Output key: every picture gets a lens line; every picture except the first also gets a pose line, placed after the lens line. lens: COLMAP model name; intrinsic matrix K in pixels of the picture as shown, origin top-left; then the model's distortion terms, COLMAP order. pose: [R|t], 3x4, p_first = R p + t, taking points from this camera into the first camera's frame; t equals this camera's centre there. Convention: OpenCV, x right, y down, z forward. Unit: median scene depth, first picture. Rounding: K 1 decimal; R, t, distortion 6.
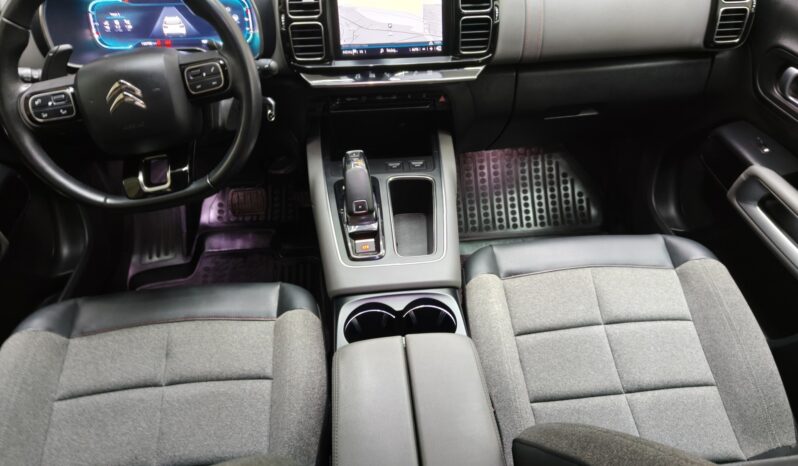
lens RADIAL K [[546.8, 0, 399.0], [0, 546.8, 233.0], [0, 0, 1]] dist [0.002612, 0.003164]
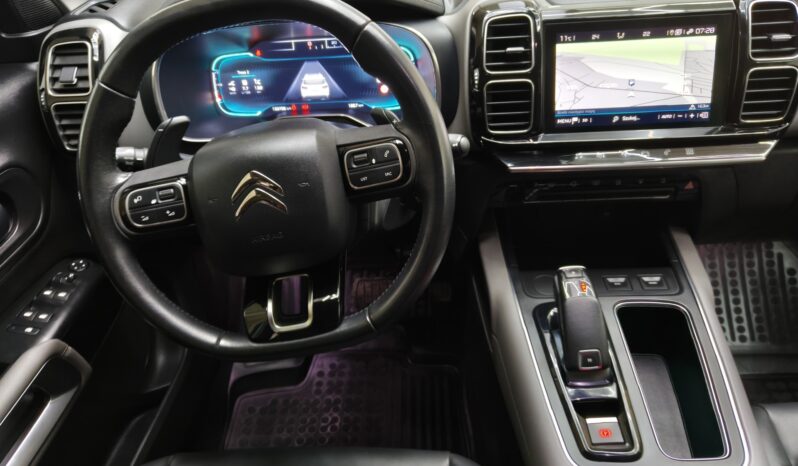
lens RADIAL K [[550.7, 0, 399.0], [0, 550.7, 233.0], [0, 0, 1]] dist [0.001819, -0.002846]
pose [[0.988094, 0.028299, -0.151224, -0.192789], [-0.041044, 0.995801, -0.081831, -0.129814], [0.148273, 0.087064, 0.985107, 0.312085]]
